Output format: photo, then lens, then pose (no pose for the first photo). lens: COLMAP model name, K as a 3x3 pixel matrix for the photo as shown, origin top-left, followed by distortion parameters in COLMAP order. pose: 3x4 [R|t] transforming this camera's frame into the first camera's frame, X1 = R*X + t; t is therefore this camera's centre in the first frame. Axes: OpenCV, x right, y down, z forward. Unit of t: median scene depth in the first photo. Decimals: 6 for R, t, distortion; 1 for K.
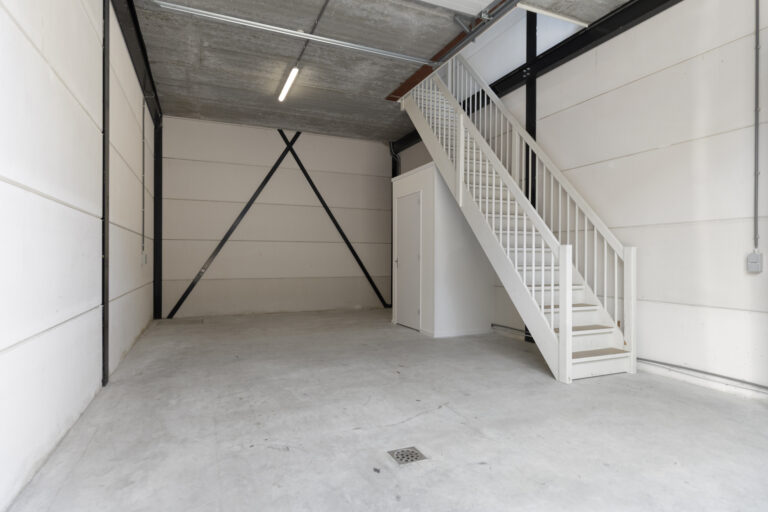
lens RADIAL K [[411.3, 0, 377.6], [0, 411.3, 256.6], [0, 0, 1]] dist [0.004932, -0.000991]
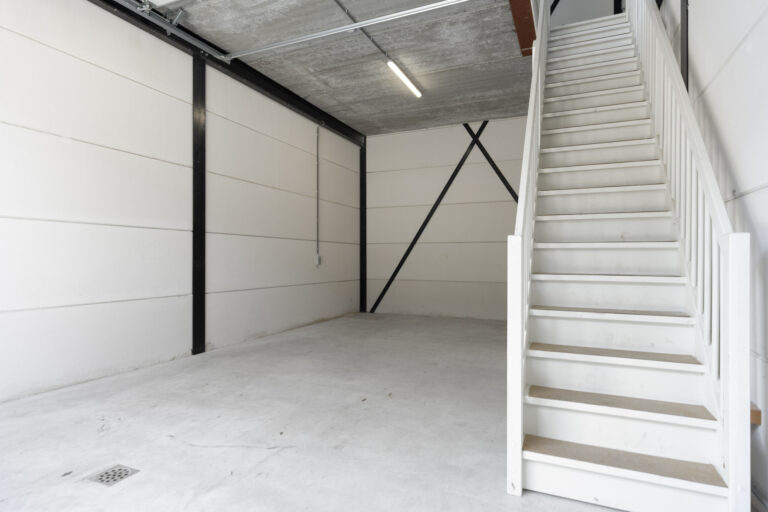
lens RADIAL K [[411.3, 0, 384.2], [0, 411.3, 257.8], [0, 0, 1]] dist [0.004932, -0.000991]
pose [[0.694551, -0.001752, -0.719441, 0.465857], [0.001732, 0.999998, -0.000764, -0.001742], [0.719441, -0.000716, 0.694553, 0.317836]]
